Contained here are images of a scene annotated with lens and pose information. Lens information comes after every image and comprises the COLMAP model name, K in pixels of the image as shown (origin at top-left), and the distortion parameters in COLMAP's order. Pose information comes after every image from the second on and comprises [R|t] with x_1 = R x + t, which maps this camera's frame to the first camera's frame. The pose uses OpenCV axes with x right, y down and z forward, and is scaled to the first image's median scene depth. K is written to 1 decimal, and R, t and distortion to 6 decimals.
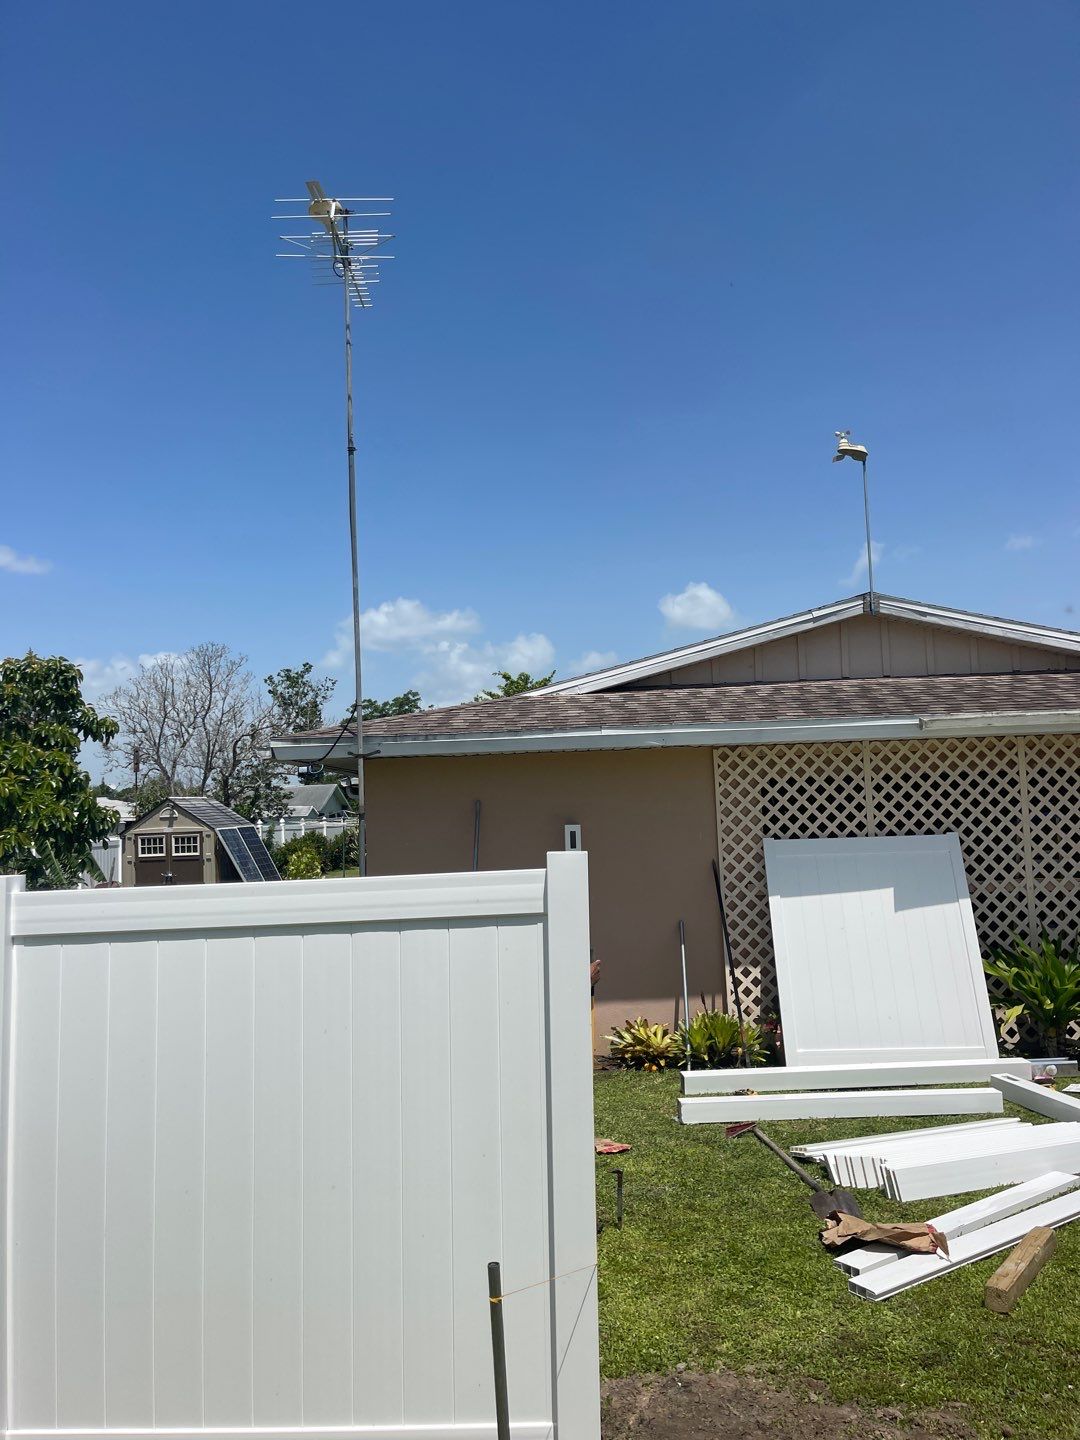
lens RADIAL K [[1064.3, 0, 527.8], [0, 1064.3, 730.6], [0, 0, 1]] dist [0.048724, -0.081088]
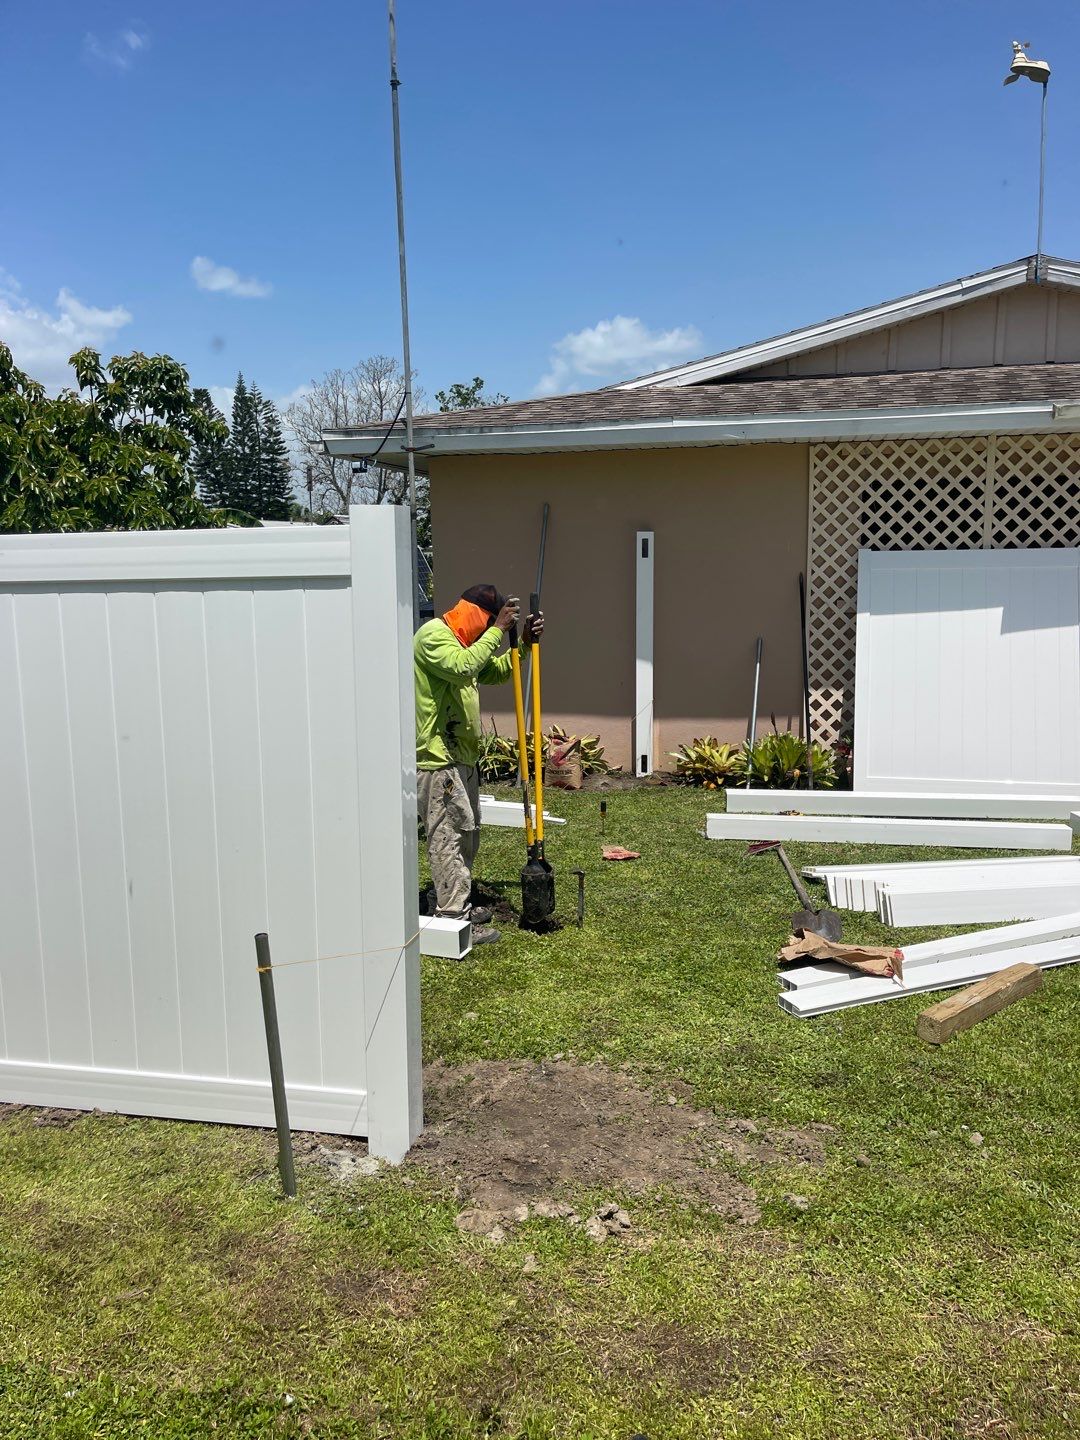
lens RADIAL K [[1064.3, 0, 548.3], [0, 1064.3, 733.0], [0, 0, 1]] dist [0.048724, -0.081088]
pose [[0.983927, 0.049314, -0.171627, 0.131790], [-0.005581, 0.969135, 0.246468, 0.032212], [0.178484, -0.241548, 0.953833, 0.066614]]
